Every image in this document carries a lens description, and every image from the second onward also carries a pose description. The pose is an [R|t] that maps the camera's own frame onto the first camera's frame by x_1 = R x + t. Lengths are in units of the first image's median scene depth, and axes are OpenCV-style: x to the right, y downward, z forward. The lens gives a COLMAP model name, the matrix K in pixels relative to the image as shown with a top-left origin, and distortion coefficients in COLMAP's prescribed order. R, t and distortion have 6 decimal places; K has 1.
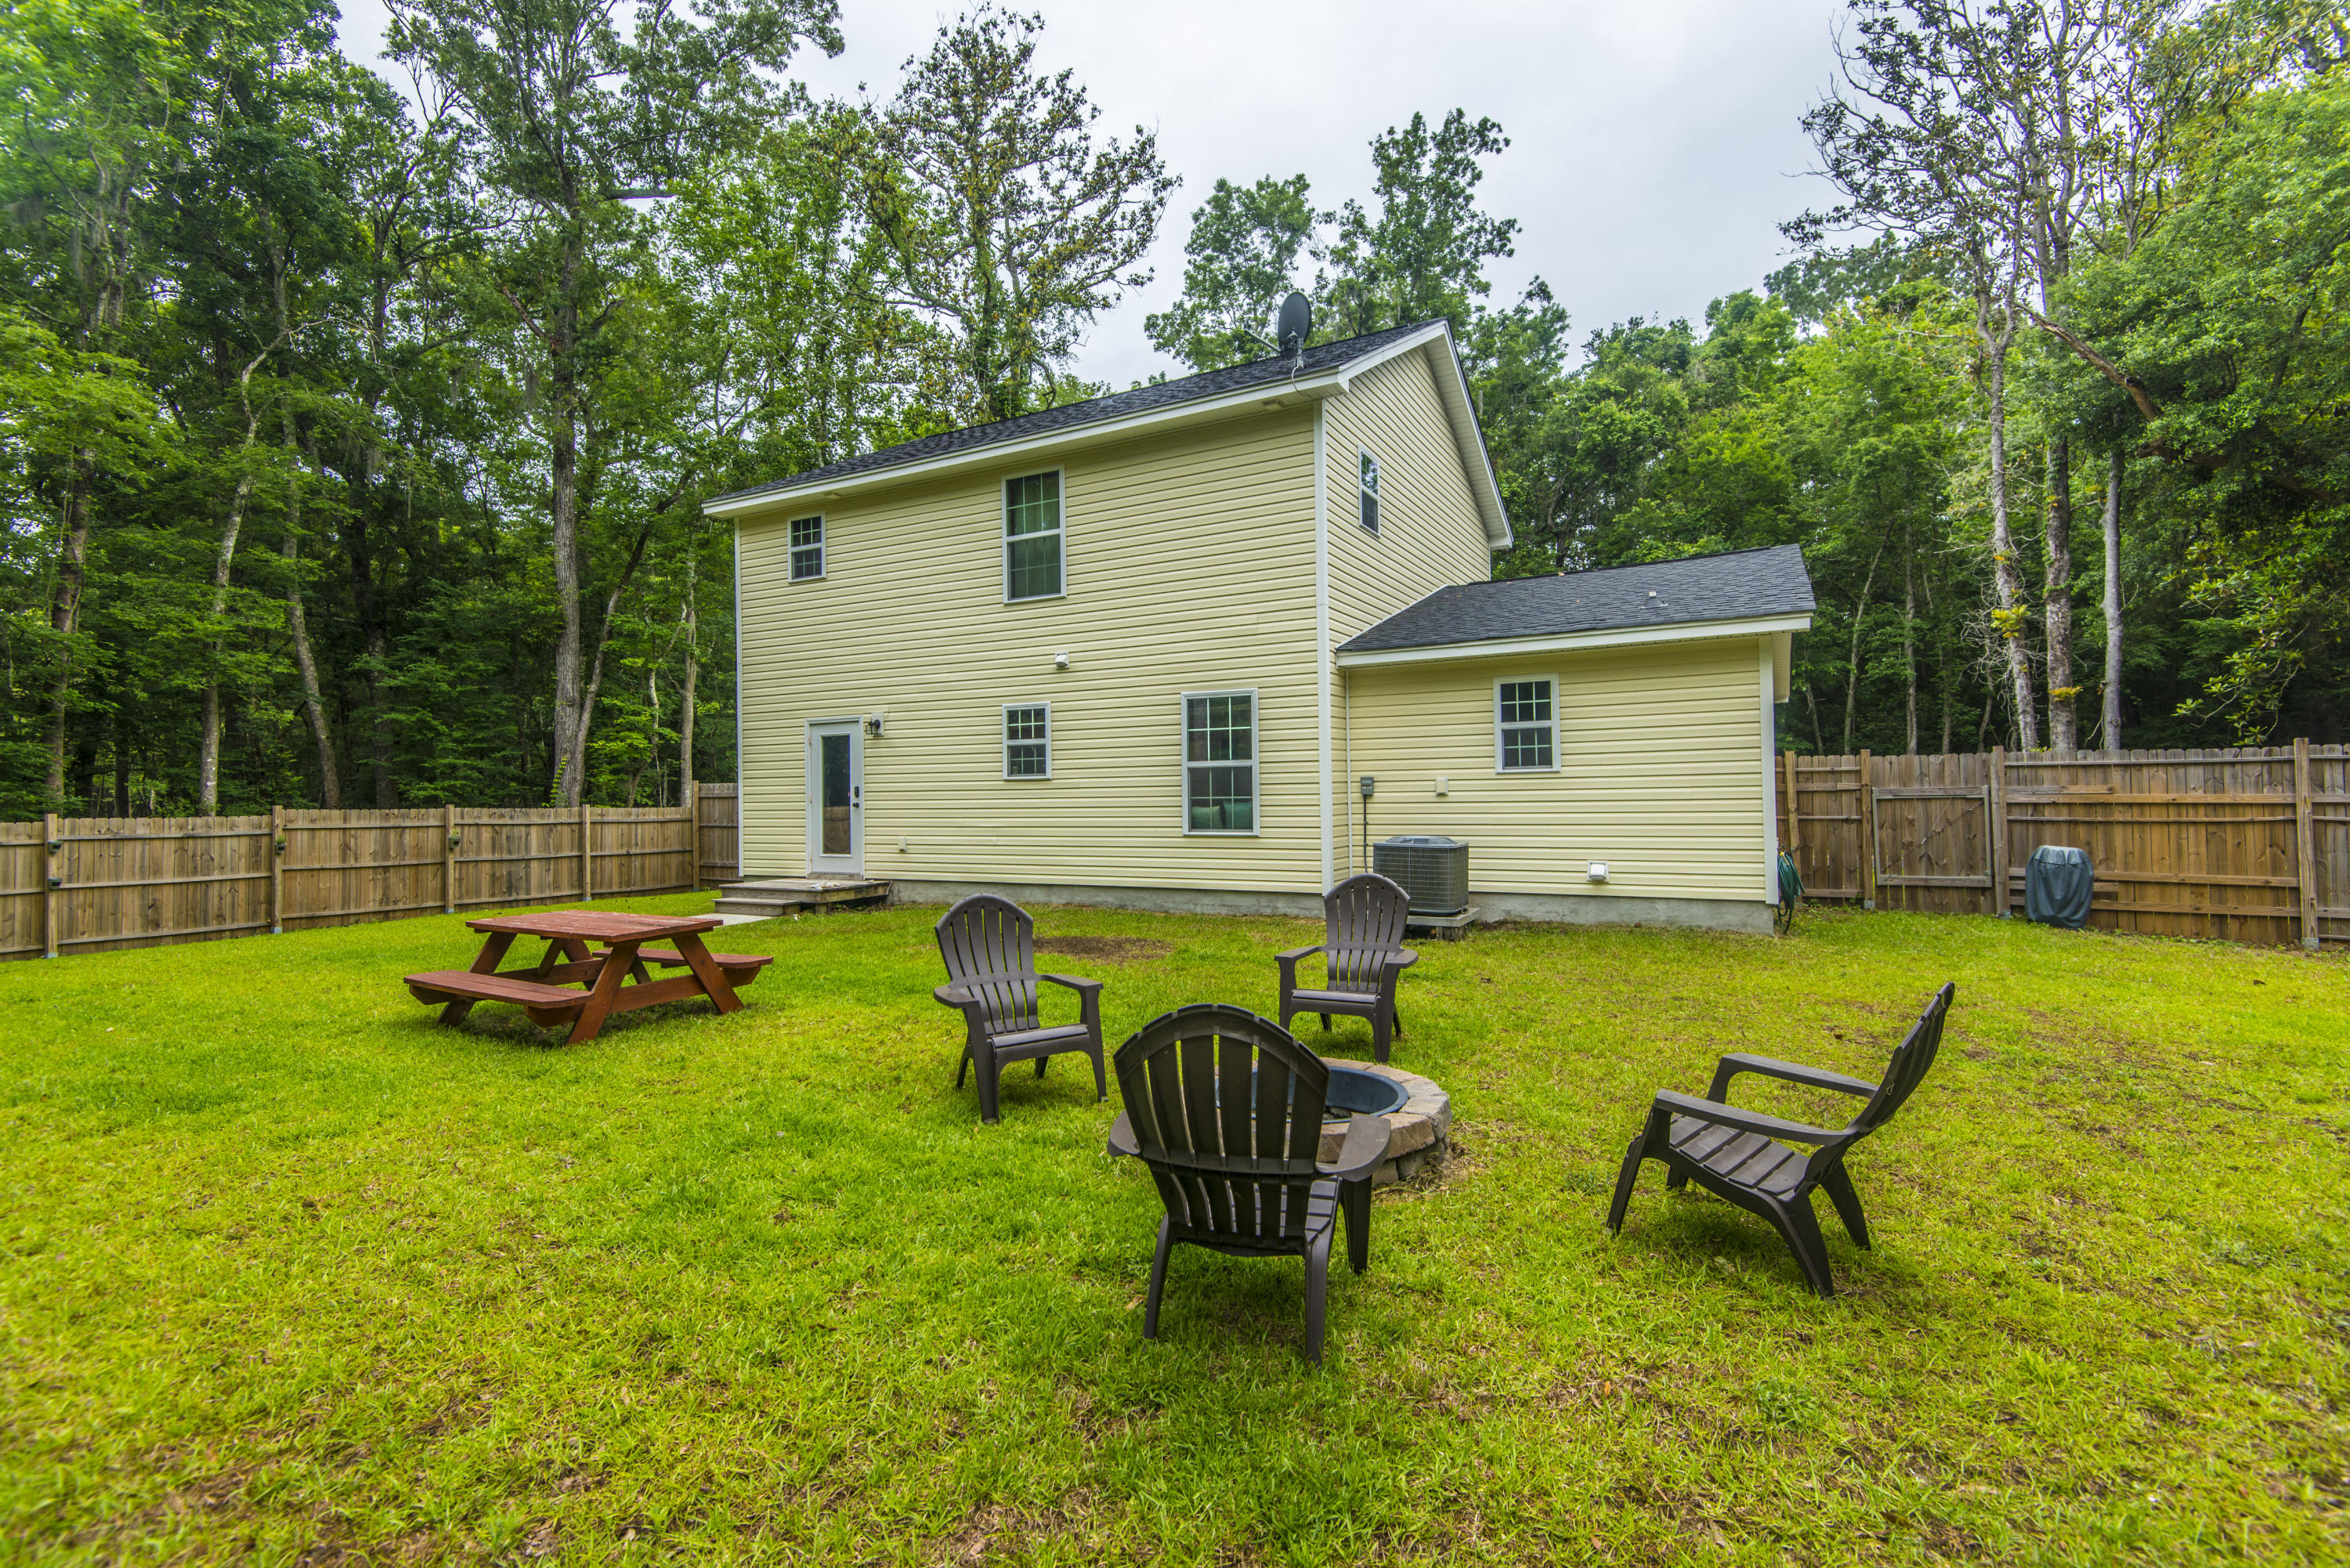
lens RADIAL K [[1057.0, 0, 1176.0], [0, 1057.0, 774.2], [0, 0, 1]] dist [0.038636, -0.018677]
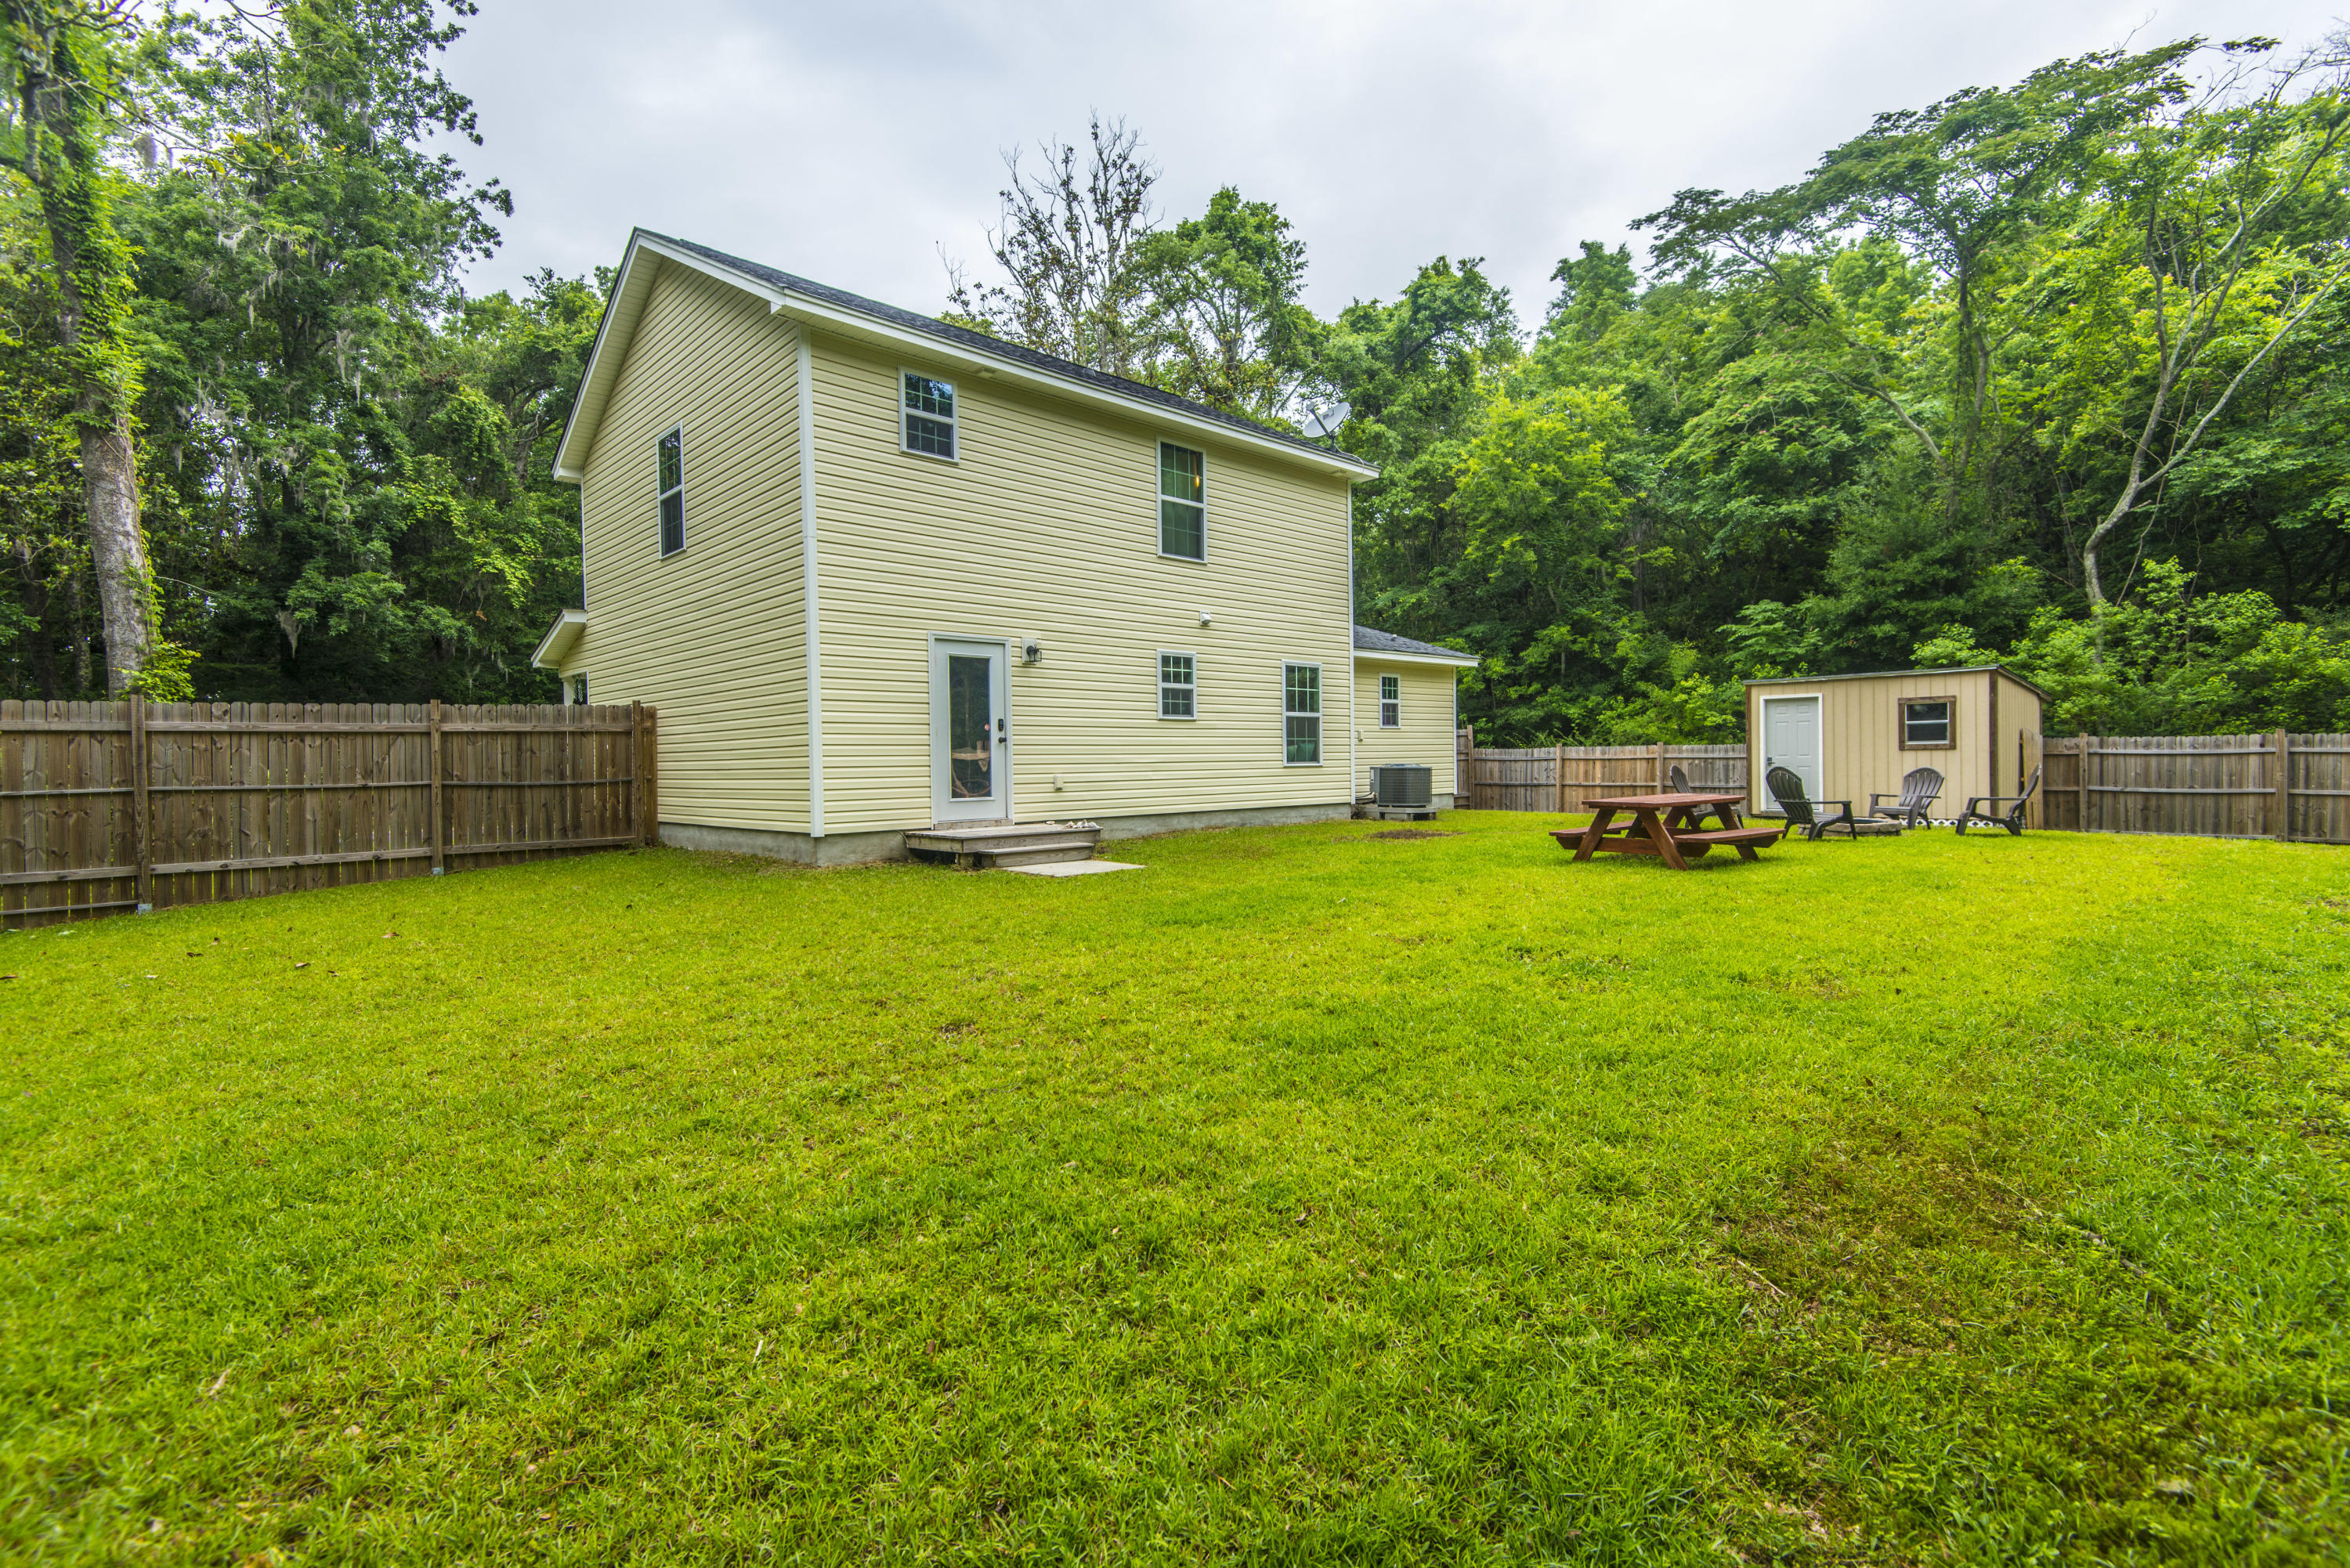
lens RADIAL K [[1063.8, 0, 1185.0], [0, 1063.8, 767.2], [0, 0, 1]] dist [0.056045, -0.036495]
pose [[0.306548, 0.002642, 0.951851, -1.211473], [-0.013030, 0.999914, 0.001421, 0.053654], [-0.951766, -0.012838, 0.306556, 0.653382]]
